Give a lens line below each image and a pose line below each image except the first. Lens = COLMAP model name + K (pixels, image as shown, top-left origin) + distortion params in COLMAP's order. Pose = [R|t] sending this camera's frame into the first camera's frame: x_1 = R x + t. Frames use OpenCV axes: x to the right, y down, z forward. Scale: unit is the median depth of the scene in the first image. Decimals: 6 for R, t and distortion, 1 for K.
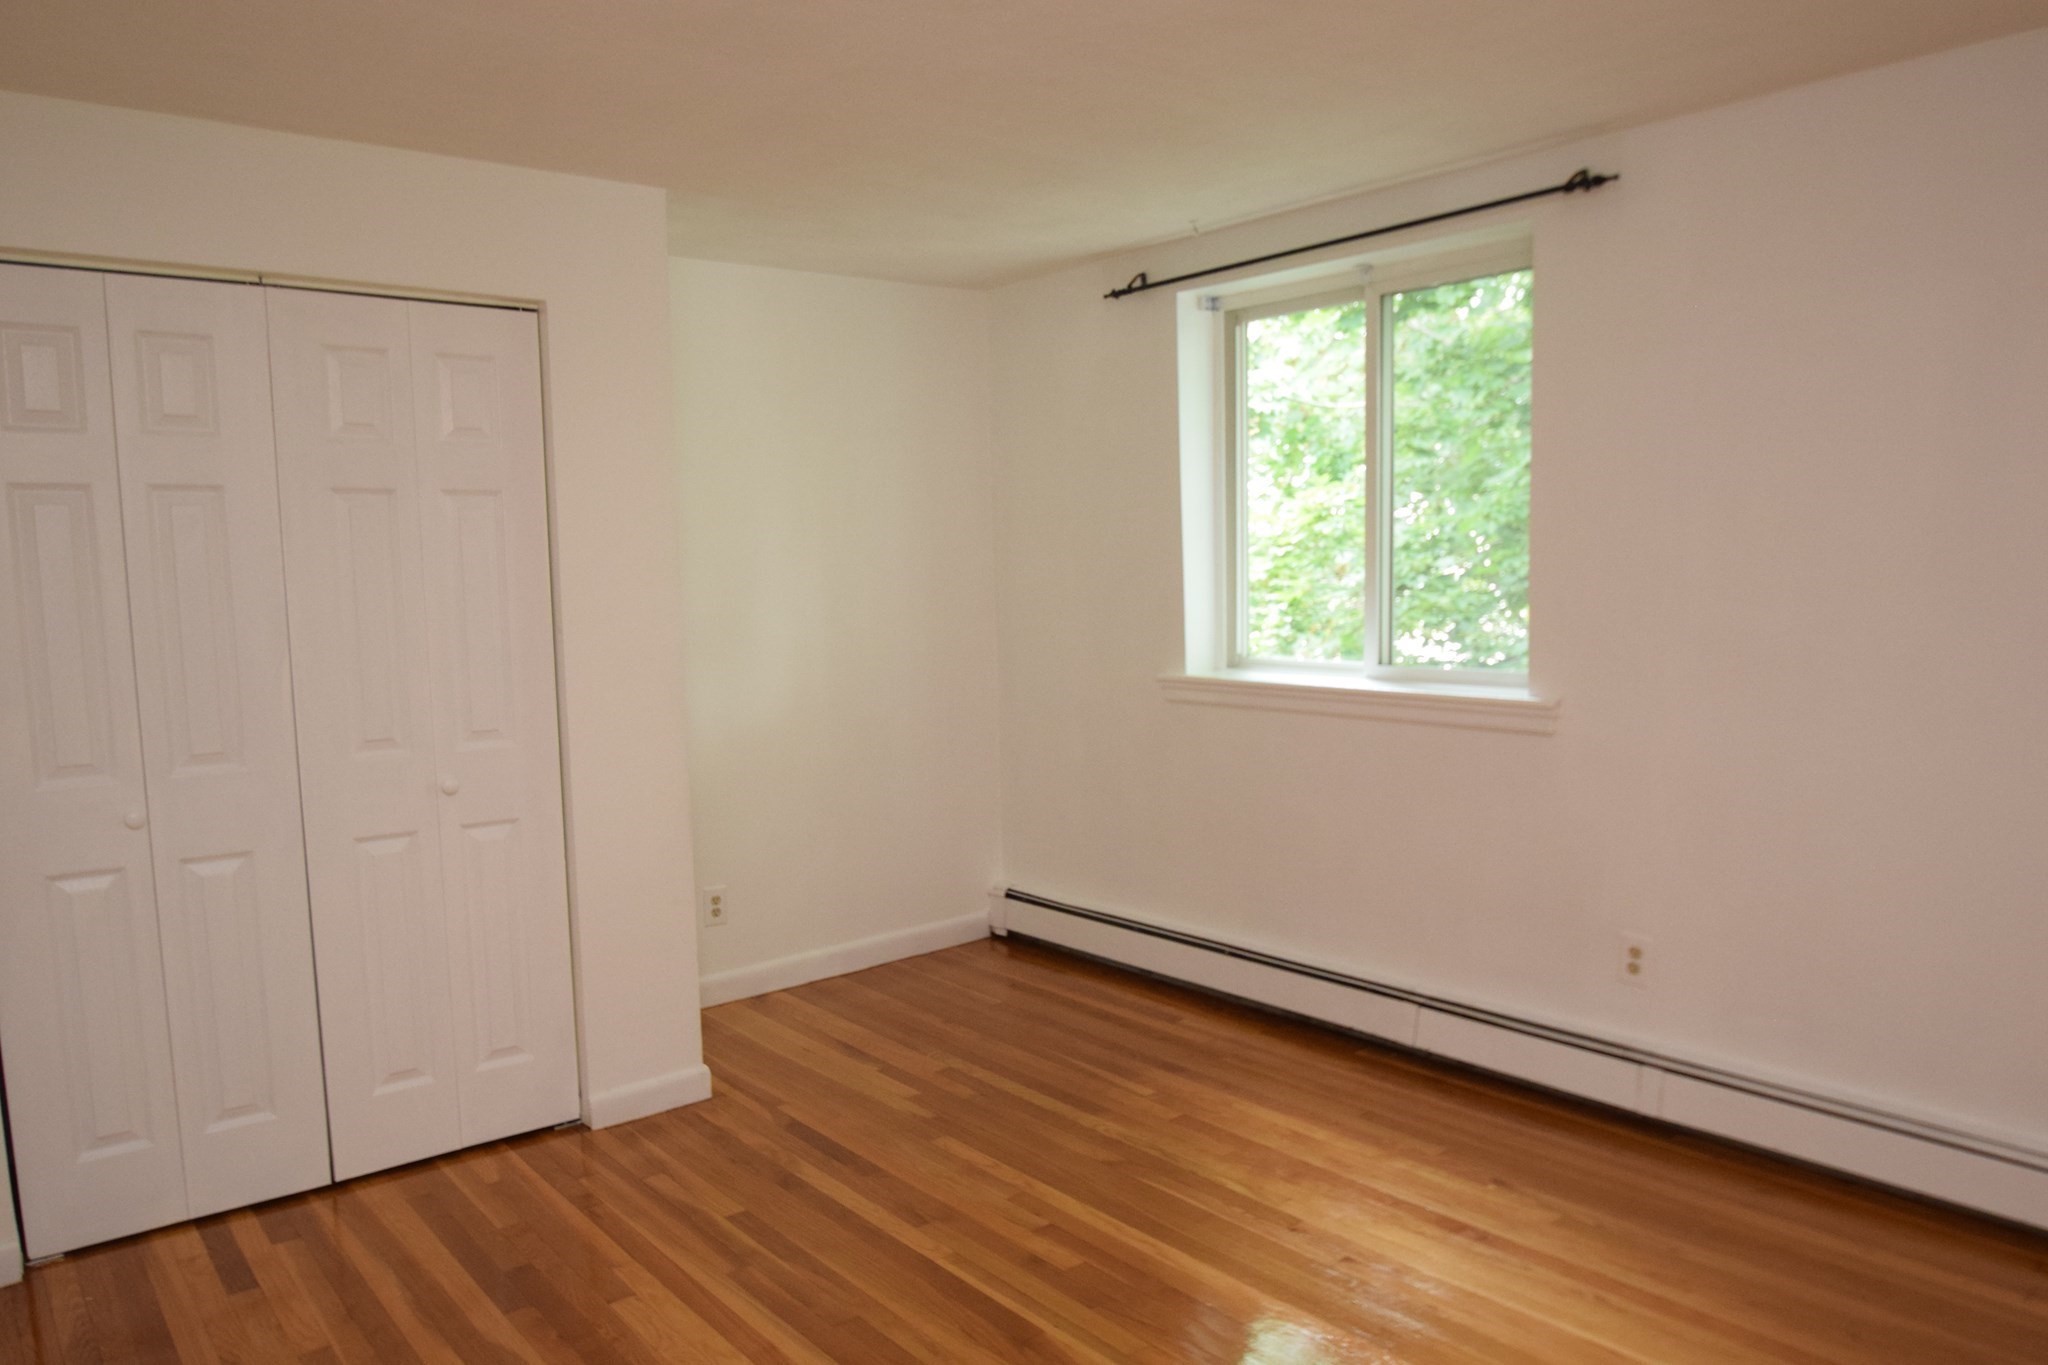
lens RADIAL K [[1464.3, 0, 1028.9], [0, 1464.3, 710.3], [0, 0, 1]] dist [-0.031793, -0.000013]
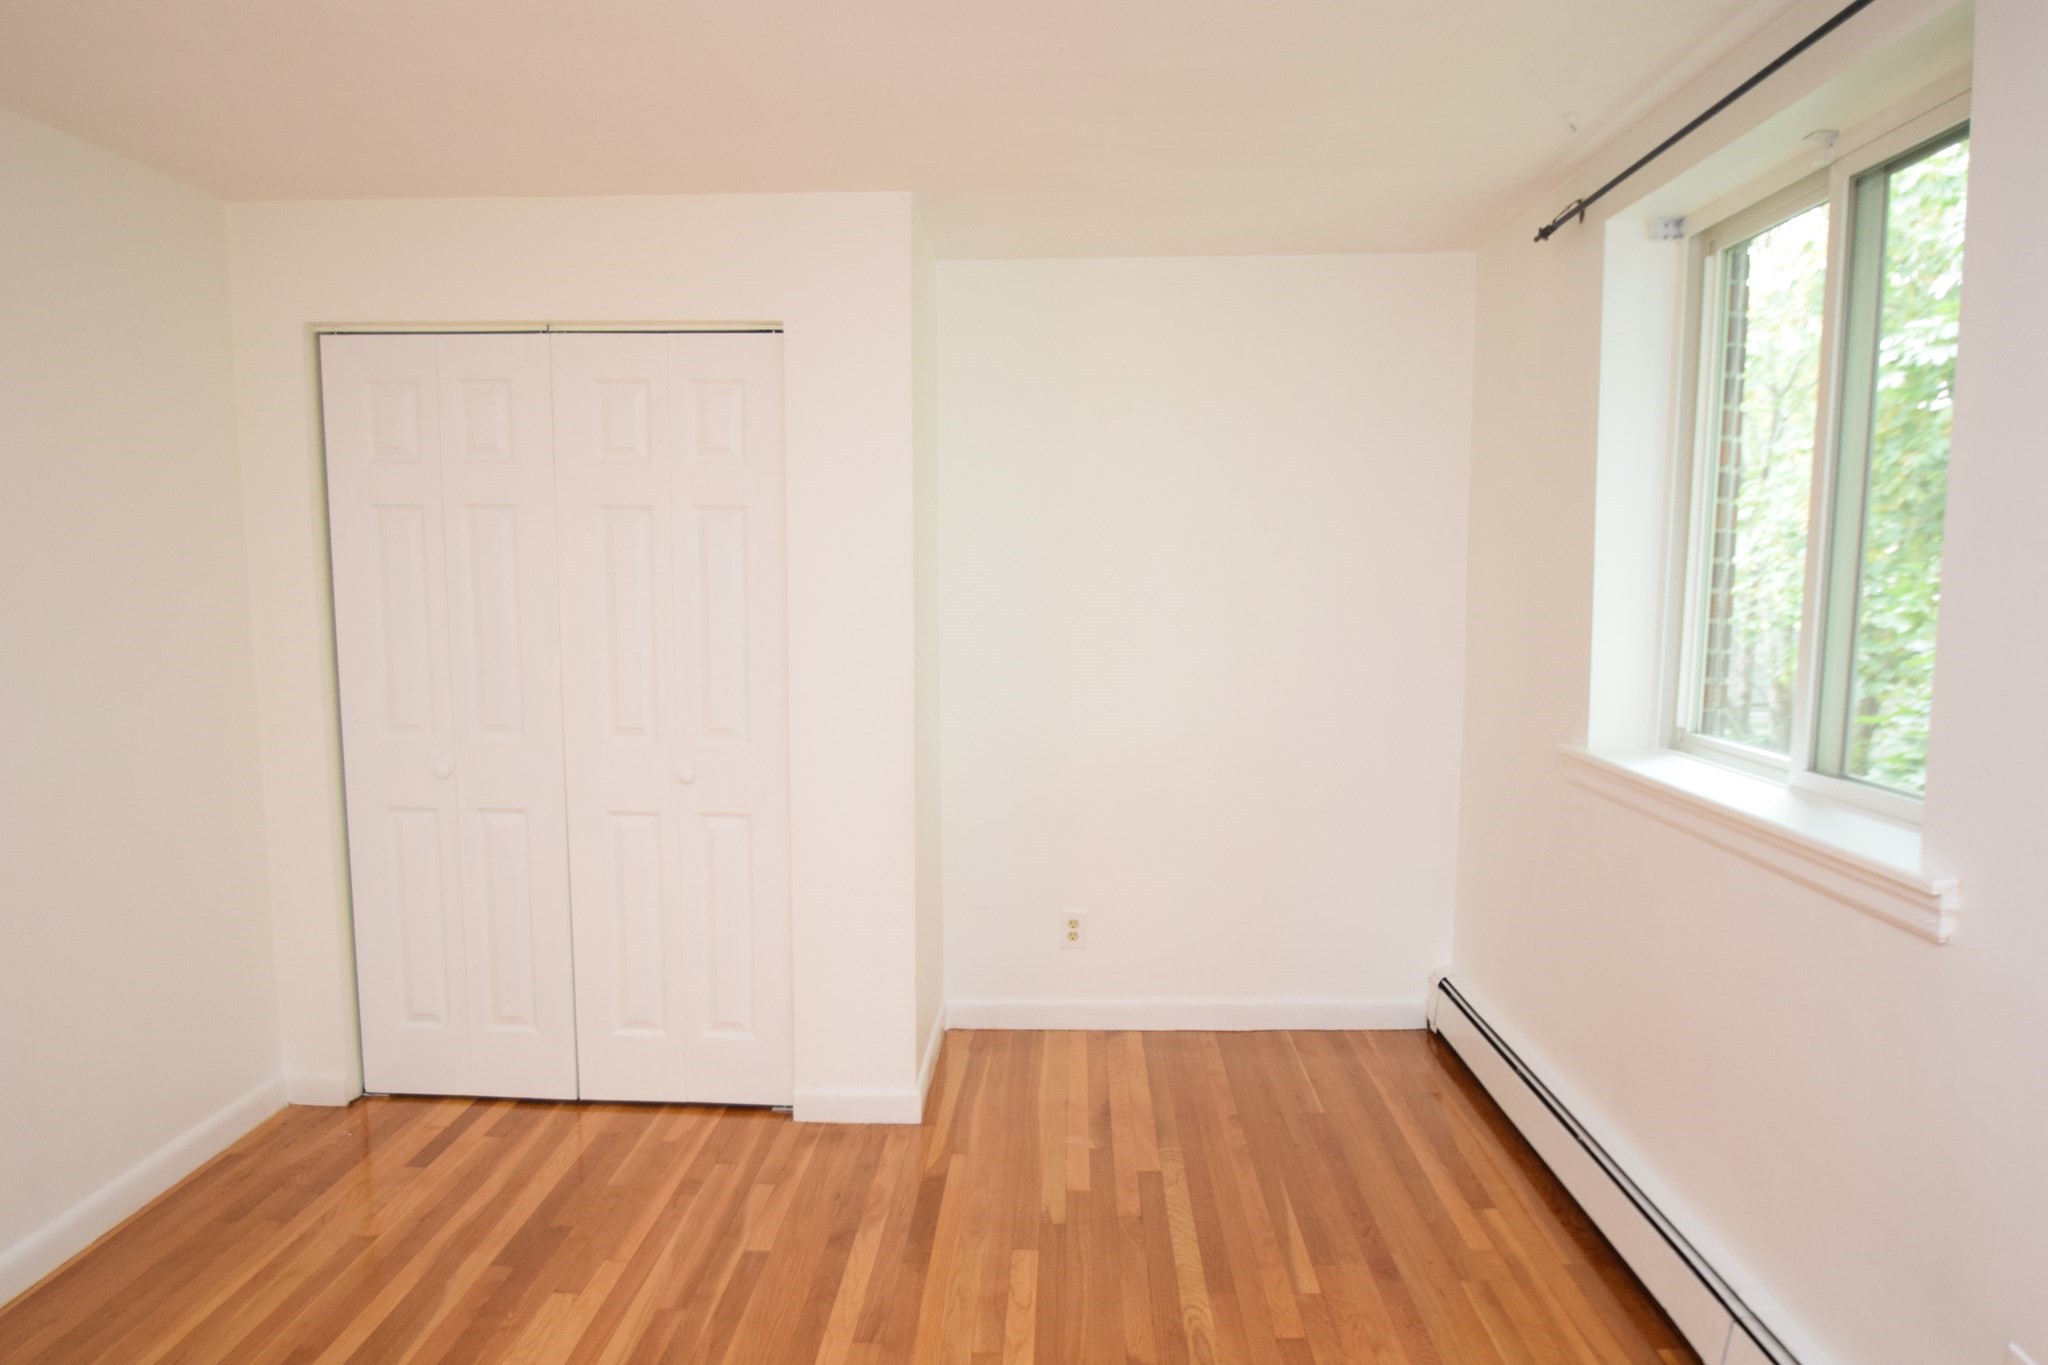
lens RADIAL K [[1317.6, 0, 1119.5], [0, 1317.6, 720.6], [0, 0, 1]] dist [-0.022674, 0.005725]
pose [[0.736376, 0.102355, -0.668785, 0.484831], [-0.088107, 0.994580, 0.055205, -0.070747], [0.670811, 0.018274, 0.741403, 0.465860]]
